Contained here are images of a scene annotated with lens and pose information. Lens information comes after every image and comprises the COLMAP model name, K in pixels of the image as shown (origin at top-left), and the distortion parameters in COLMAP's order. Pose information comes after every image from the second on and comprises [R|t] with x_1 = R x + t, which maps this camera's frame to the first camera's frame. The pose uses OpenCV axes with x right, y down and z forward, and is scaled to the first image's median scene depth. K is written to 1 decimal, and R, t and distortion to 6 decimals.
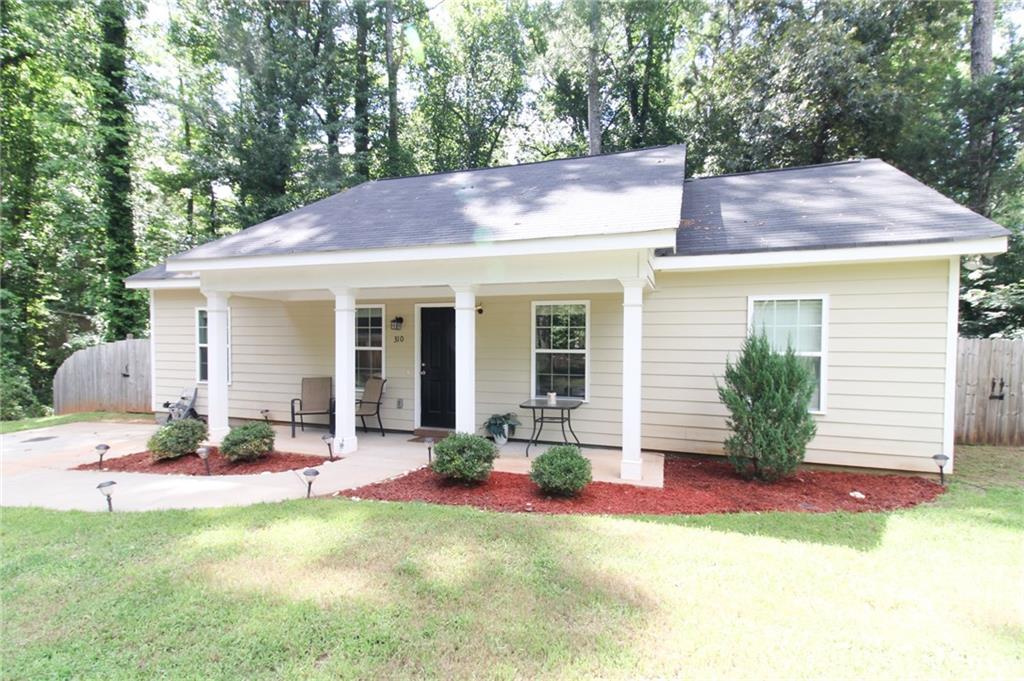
lens RADIAL K [[433.8, 0, 512.0], [0, 433.8, 340.5], [0, 0, 1]] dist [0.020126, 0.000161]
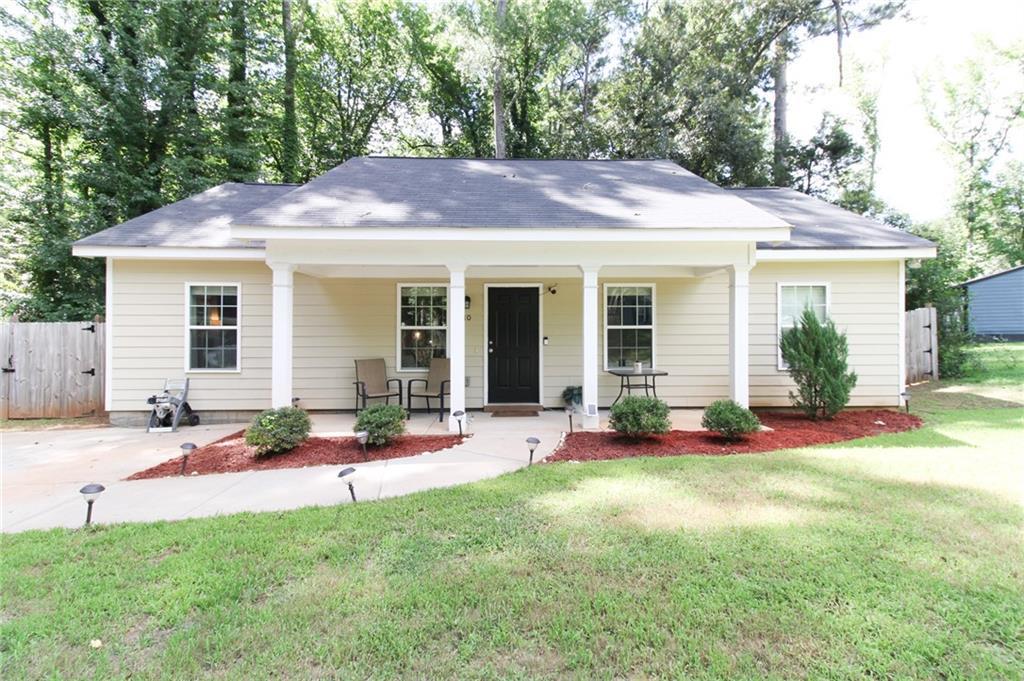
lens RADIAL K [[418.9, 0, 508.8], [0, 418.9, 314.5], [0, 0, 1]] dist [0.014303, 0.000010]
pose [[0.947938, 0.002680, 0.318445, -0.553440], [0.007981, 0.999451, -0.032171, 0.024839], [-0.318356, 0.033038, 0.947395, 0.052449]]
